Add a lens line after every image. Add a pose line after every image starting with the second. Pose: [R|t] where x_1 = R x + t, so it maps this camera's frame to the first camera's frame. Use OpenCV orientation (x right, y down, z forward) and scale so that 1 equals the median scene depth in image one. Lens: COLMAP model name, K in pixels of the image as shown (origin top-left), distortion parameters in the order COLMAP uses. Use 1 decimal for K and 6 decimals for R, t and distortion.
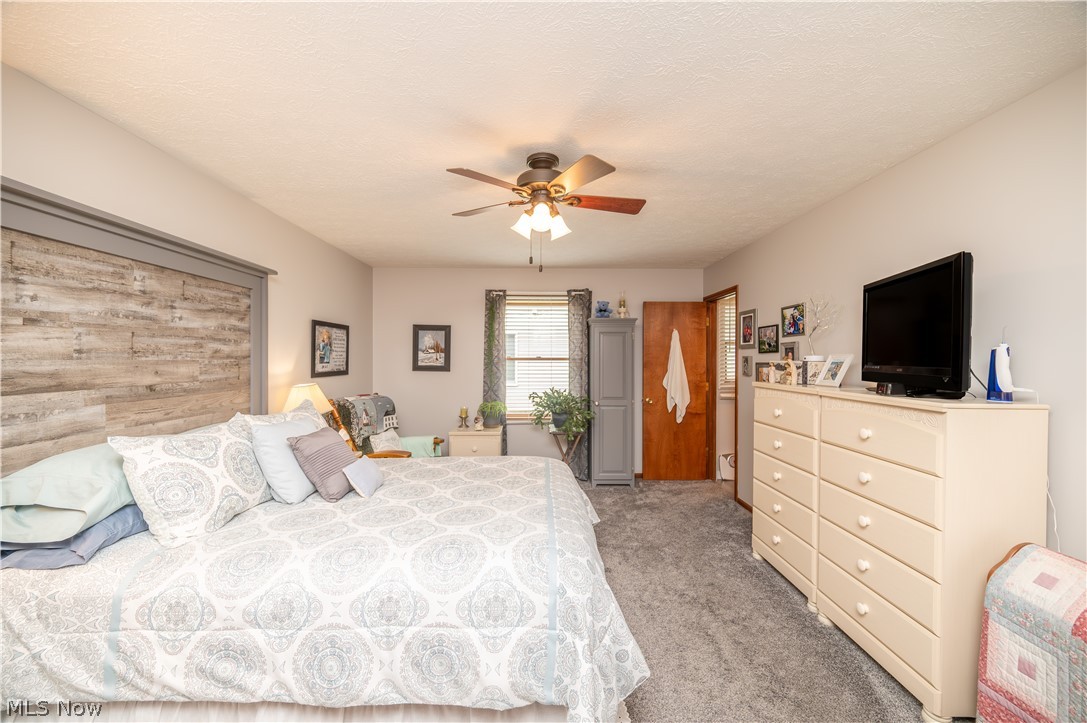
lens RADIAL K [[429.7, 0, 548.0], [0, 429.7, 362.3], [0, 0, 1]] dist [0.001019, 0.000133]
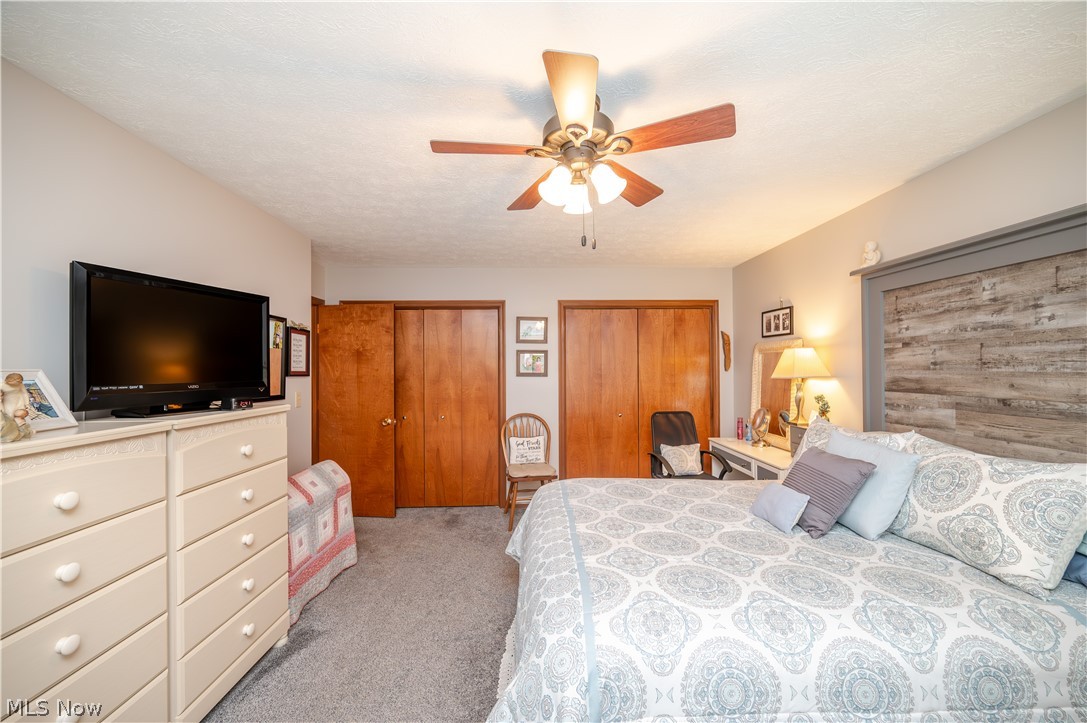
lens RADIAL K [[429.7, 0, 548.0], [0, 429.7, 362.3], [0, 0, 1]] dist [0.001019, 0.000133]
pose [[-0.999897, 0.005490, -0.013295, 0.057887], [0.005509, 0.999984, -0.001432, -0.029251], [0.013287, -0.001505, -0.999911, 1.943701]]
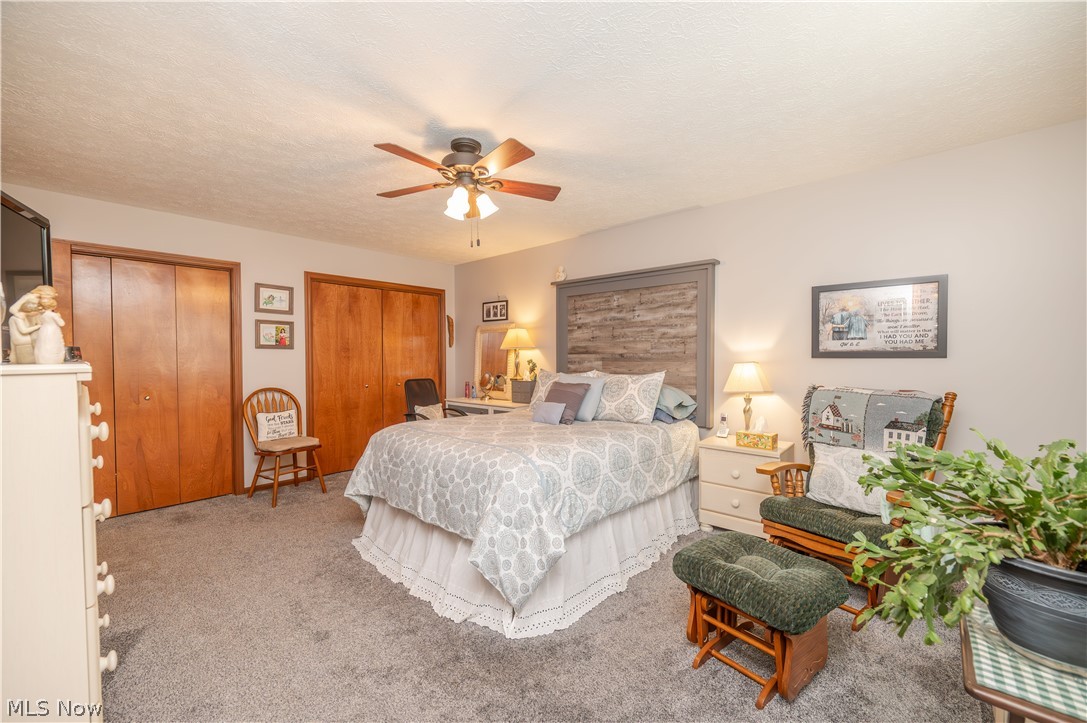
lens RADIAL K [[429.7, 0, 548.0], [0, 429.7, 362.3], [0, 0, 1]] dist [0.001019, 0.000133]
pose [[-0.685929, 0.012529, -0.727561, 0.706774], [-0.004634, 0.999756, 0.021586, 0.052436], [0.727654, 0.018178, -0.685704, 2.120440]]
